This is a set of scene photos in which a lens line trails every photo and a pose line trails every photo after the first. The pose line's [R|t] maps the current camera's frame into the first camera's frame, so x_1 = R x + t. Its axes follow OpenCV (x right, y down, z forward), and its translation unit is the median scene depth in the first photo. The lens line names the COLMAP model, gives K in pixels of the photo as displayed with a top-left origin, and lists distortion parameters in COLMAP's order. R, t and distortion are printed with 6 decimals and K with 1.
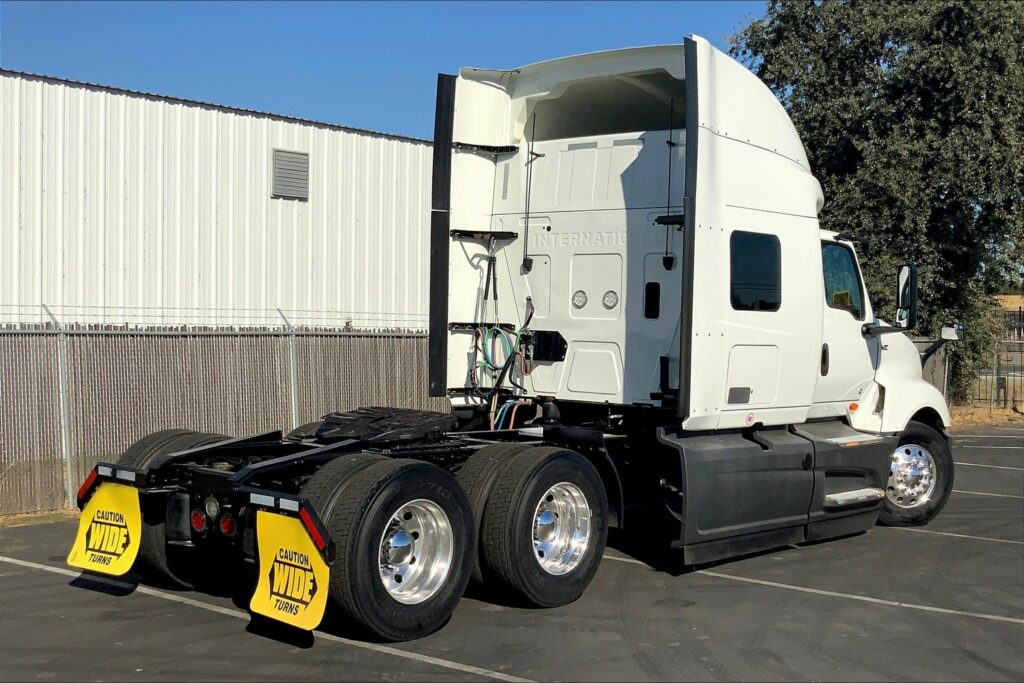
lens RADIAL K [[1358.7, 0, 430.7], [0, 1358.7, 343.3], [0, 0, 1]] dist [-0.091294, -0.074415]
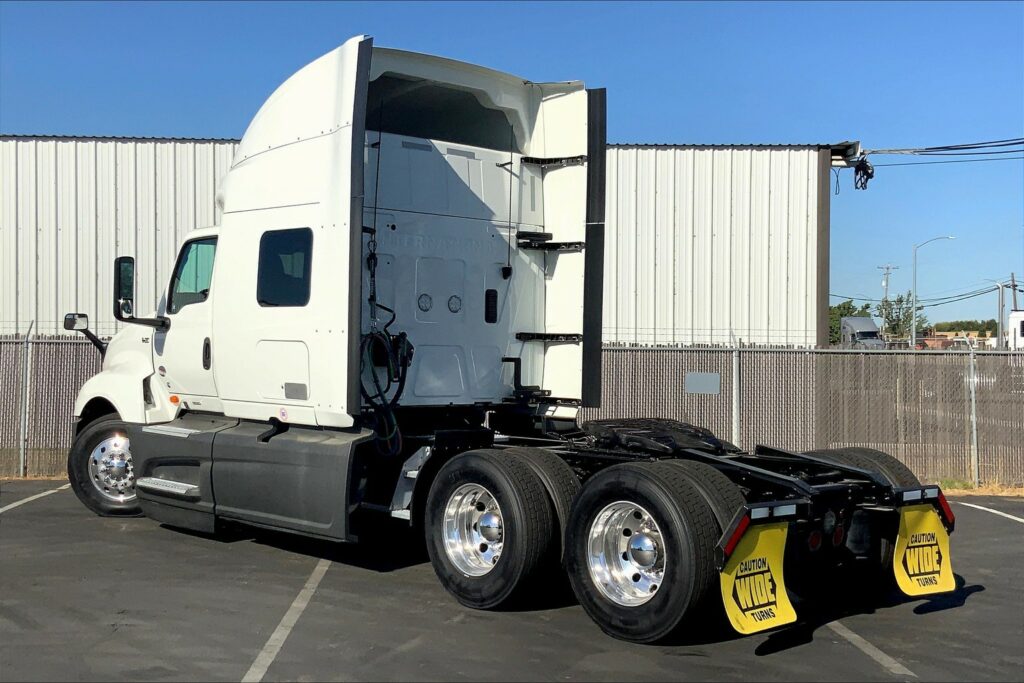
lens RADIAL K [[1397.7, 0, 512.0], [0, 1397.7, 341.5], [0, 0, 1]] dist [0.006051, -0.125108]
pose [[0.059124, -0.027760, 0.997865, -1.126999], [0.000011, 0.999613, 0.027808, -0.039987], [-0.998251, -0.001633, 0.059102, 1.089138]]
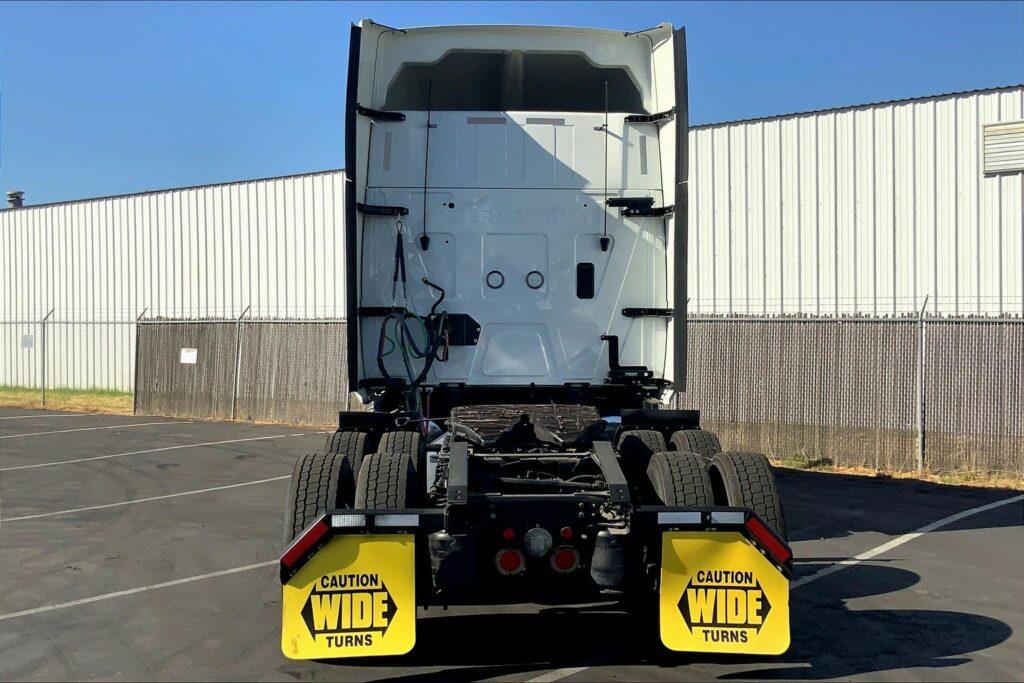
lens RADIAL K [[1295.5, 0, 513.2], [0, 1295.5, 318.6], [0, 0, 1]] dist [0.036851, 0.027577]
pose [[0.700845, -0.036578, 0.712376, -0.670803], [0.035158, 0.999242, 0.016719, -0.024440], [-0.712447, 0.013328, 0.701599, 0.427216]]
